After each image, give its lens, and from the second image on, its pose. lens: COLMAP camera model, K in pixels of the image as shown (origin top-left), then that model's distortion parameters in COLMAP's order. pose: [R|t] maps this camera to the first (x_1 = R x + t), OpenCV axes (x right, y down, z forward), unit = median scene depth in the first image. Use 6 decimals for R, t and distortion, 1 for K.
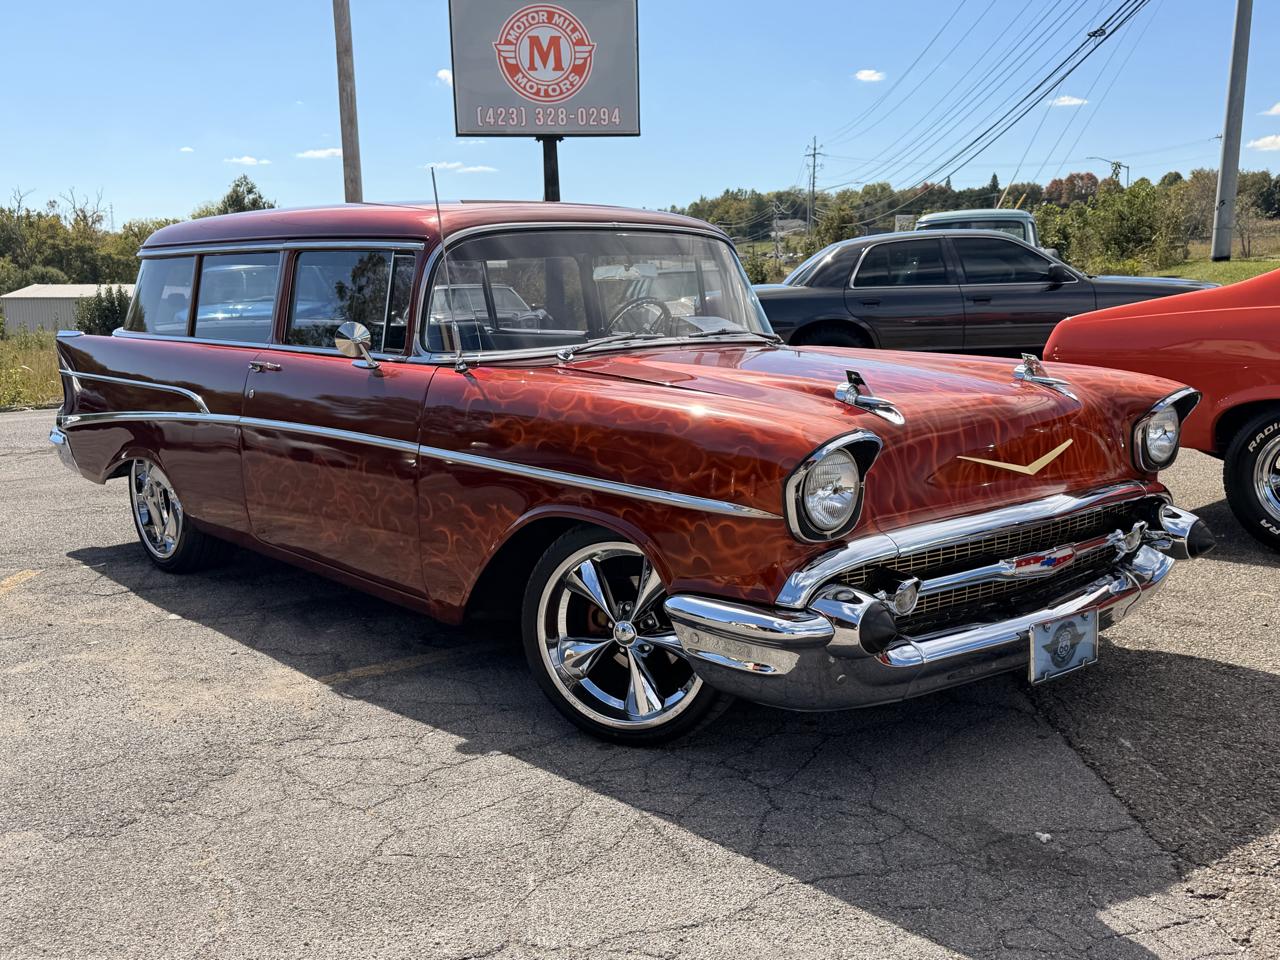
lens RADIAL K [[1290.0, 0, 644.5], [0, 1290.0, 484.4], [0, 0, 1]] dist [0.199817, -0.448494]
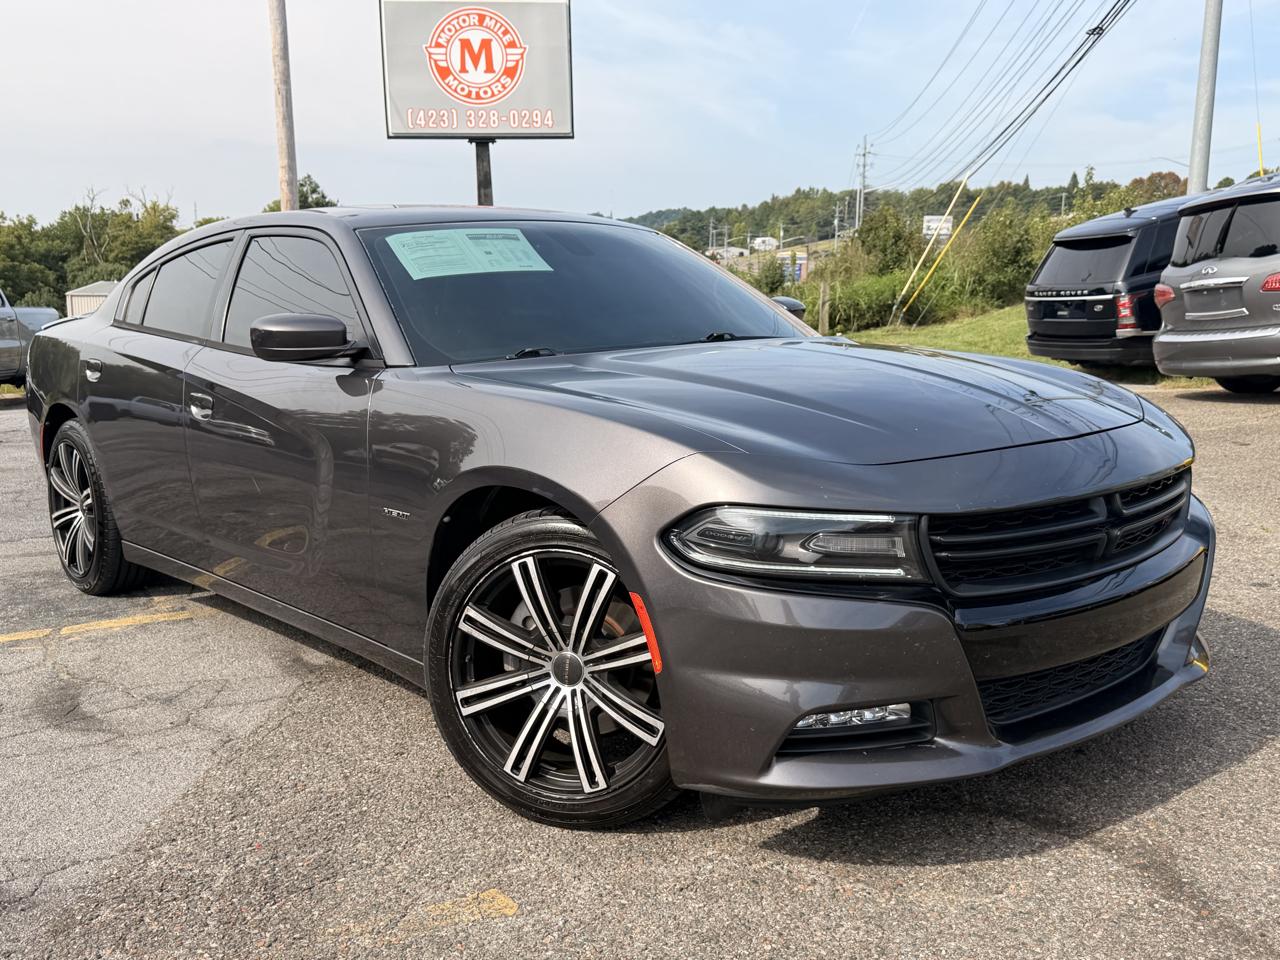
lens RADIAL K [[1294.1, 0, 644.1], [0, 1294.1, 484.2], [0, 0, 1]] dist [0.188328, -0.420916]
pose [[0.997917, 0.015667, -0.062585, 0.100832], [-0.015648, 0.999877, 0.000799, -0.003586], [0.062590, 0.000182, 0.998039, 0.004151]]
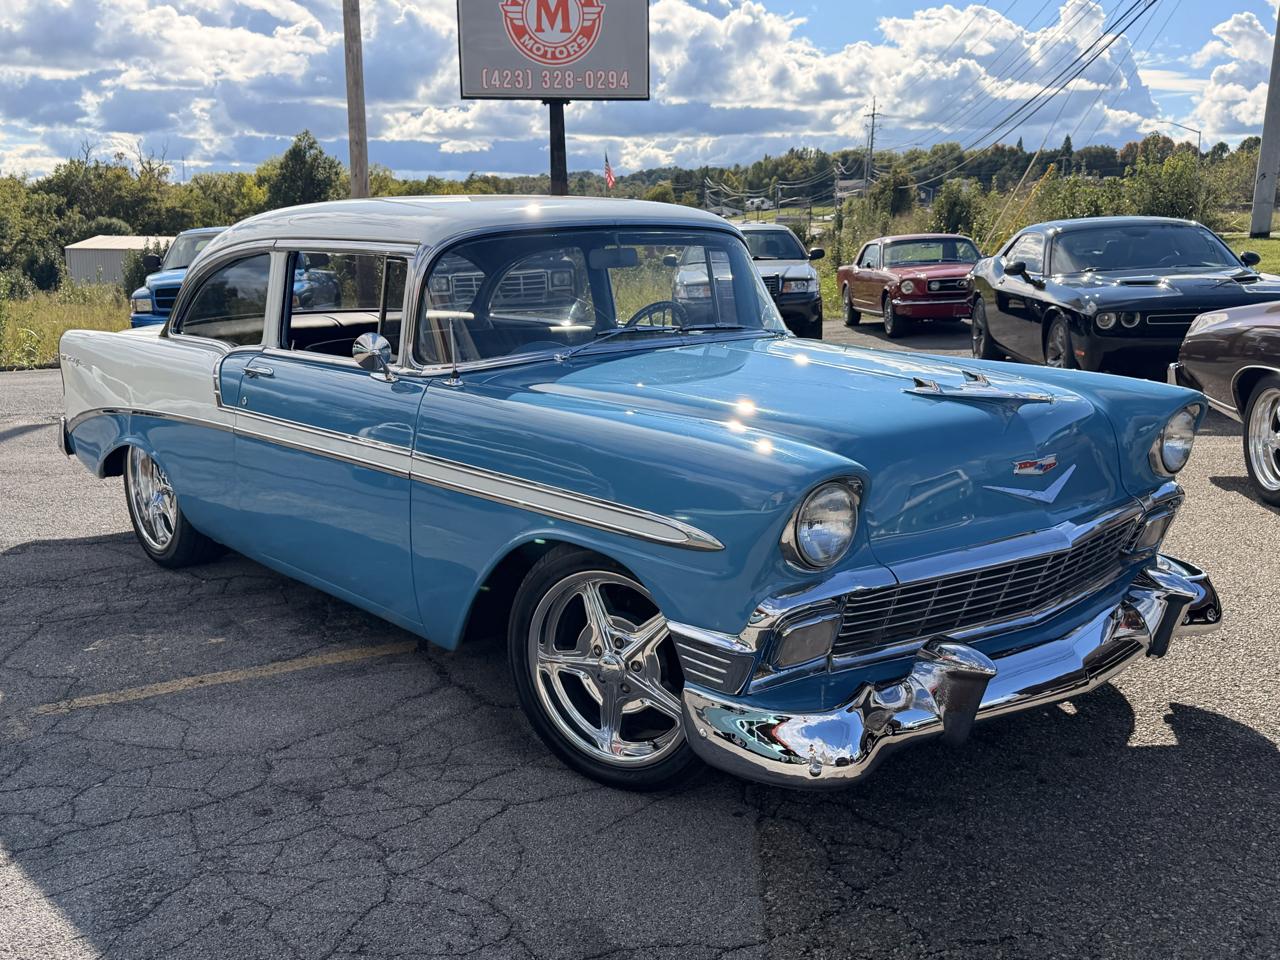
lens RADIAL K [[1287.3, 0, 640.0], [0, 1287.3, 480.0], [0, 0, 1]] dist [0.189467, -0.426458]
pose [[0.998395, 0.025476, -0.050581, 0.039905], [-0.024036, 0.999294, 0.028873, -0.009306], [0.051281, -0.027611, 0.998303, 0.014648]]
